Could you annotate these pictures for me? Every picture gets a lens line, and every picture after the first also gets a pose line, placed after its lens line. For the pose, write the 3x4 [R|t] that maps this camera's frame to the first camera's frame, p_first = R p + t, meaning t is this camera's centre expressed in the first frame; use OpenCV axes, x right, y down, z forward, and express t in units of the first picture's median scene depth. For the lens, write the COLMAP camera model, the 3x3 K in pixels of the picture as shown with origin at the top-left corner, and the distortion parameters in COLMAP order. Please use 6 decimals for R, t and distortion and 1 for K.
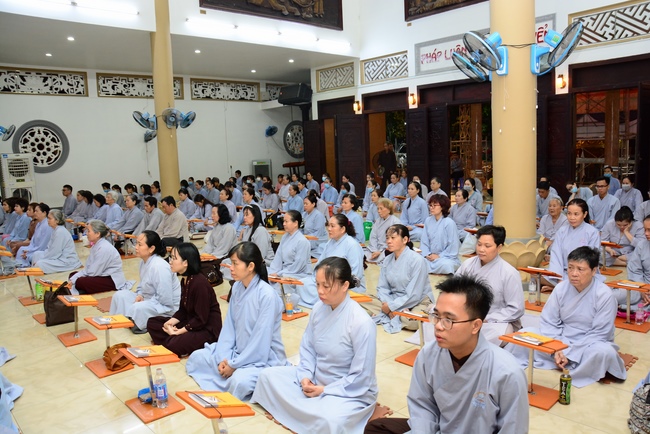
lens RADIAL K [[517.7, 0, 336.1], [0, 517.7, 219.6], [0, 0, 1]] dist [-0.148667, 0.121345]
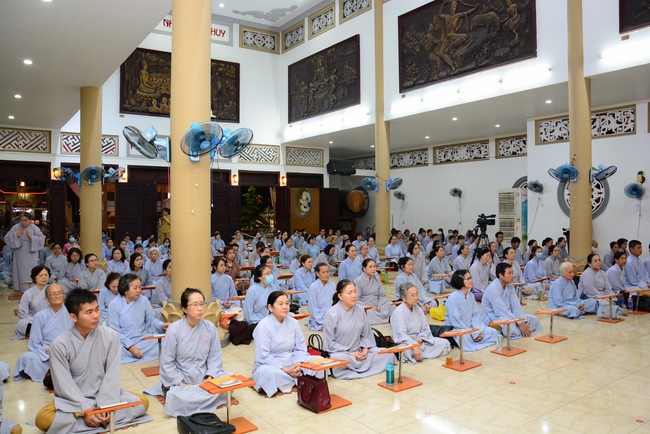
lens RADIAL K [[499.9, 0, 325.0], [0, 499.9, 217.0], [0, 0, 1]] dist [-0.125432, 0.135779]
pose [[-0.086173, 0.041307, -0.995424, 1.847432], [-0.109992, 0.992638, 0.050713, -0.299552], [0.990190, 0.113858, -0.080995, 1.763486]]
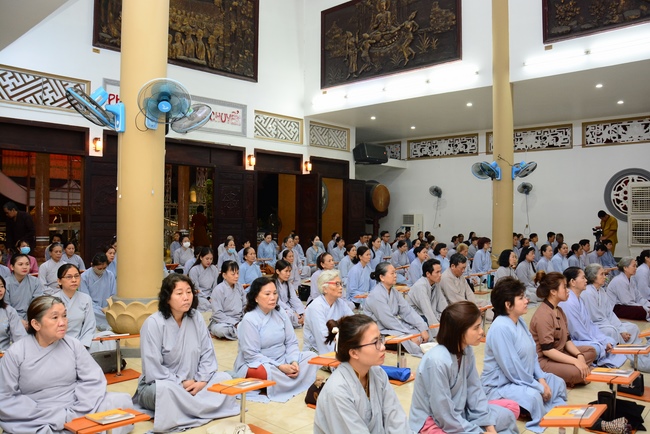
lens RADIAL K [[499.9, 0, 325.0], [0, 499.9, 217.0], [0, 0, 1]] dist [-0.125432, 0.135779]
pose [[0.128820, 0.041098, -0.990816, 1.508956], [-0.129242, 0.991315, 0.024316, -0.246830], [0.983210, 0.124922, 0.133012, 1.451681]]
